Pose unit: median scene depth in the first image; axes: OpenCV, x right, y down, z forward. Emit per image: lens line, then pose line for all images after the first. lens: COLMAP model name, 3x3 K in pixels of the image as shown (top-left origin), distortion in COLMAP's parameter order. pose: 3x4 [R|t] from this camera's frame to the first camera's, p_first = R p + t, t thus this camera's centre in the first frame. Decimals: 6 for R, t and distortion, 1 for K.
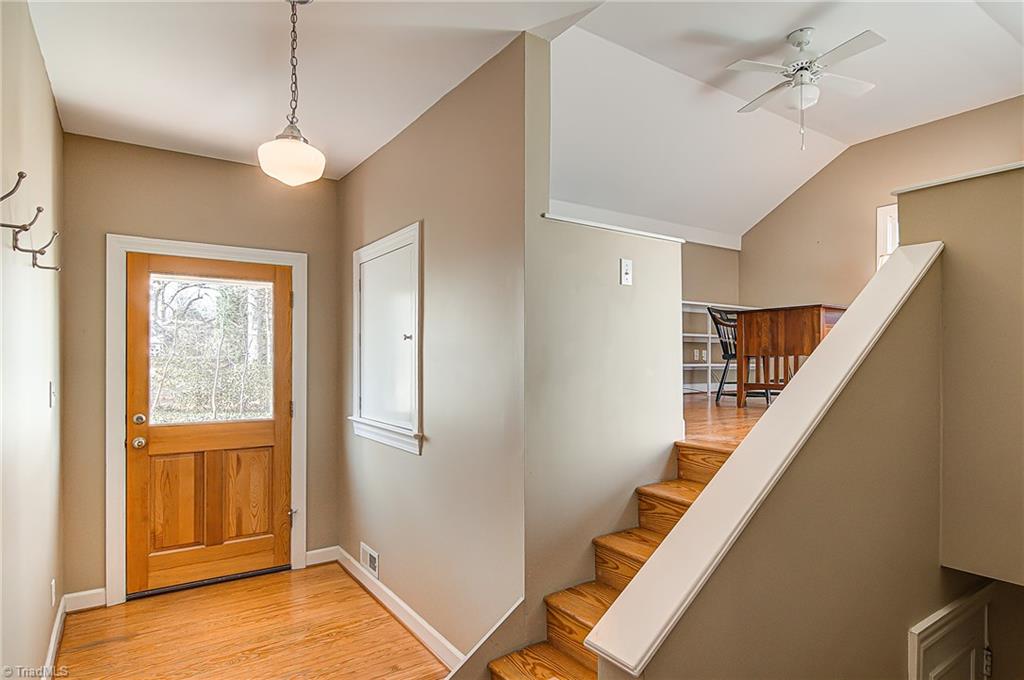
lens RADIAL K [[553.3, 0, 506.4], [0, 553.3, 360.5], [0, 0, 1]] dist [0.005506, -0.008298]
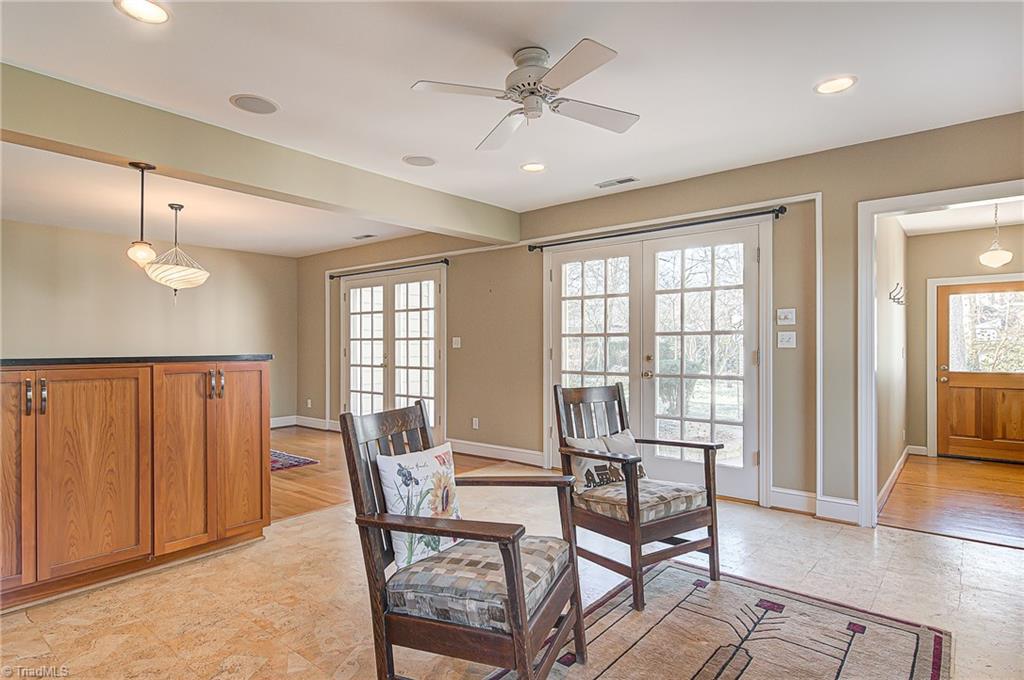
lens RADIAL K [[553.3, 0, 502.3], [0, 553.3, 346.9], [0, 0, 1]] dist [0.005506, -0.008298]
pose [[0.269791, -0.001563, -0.962918, 0.838153], [0.000957, 0.999999, -0.001355, 0.029992], [0.962918, -0.000556, 0.269793, -1.084818]]
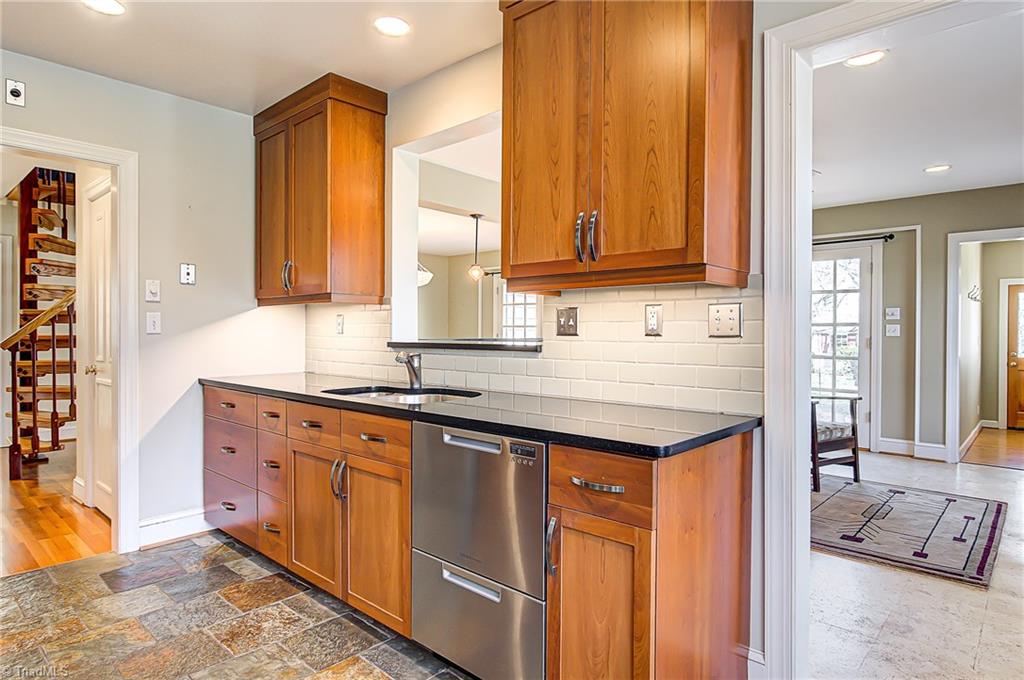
lens RADIAL K [[588.6, 0, 518.4], [0, 588.6, 336.6], [0, 0, 1]] dist [-0.000913, -0.003241]
pose [[0.235540, 0.004941, -0.971852, 1.290232], [-0.005733, 0.999977, 0.003695, 0.032008], [0.971848, 0.004701, 0.235563, -1.665632]]
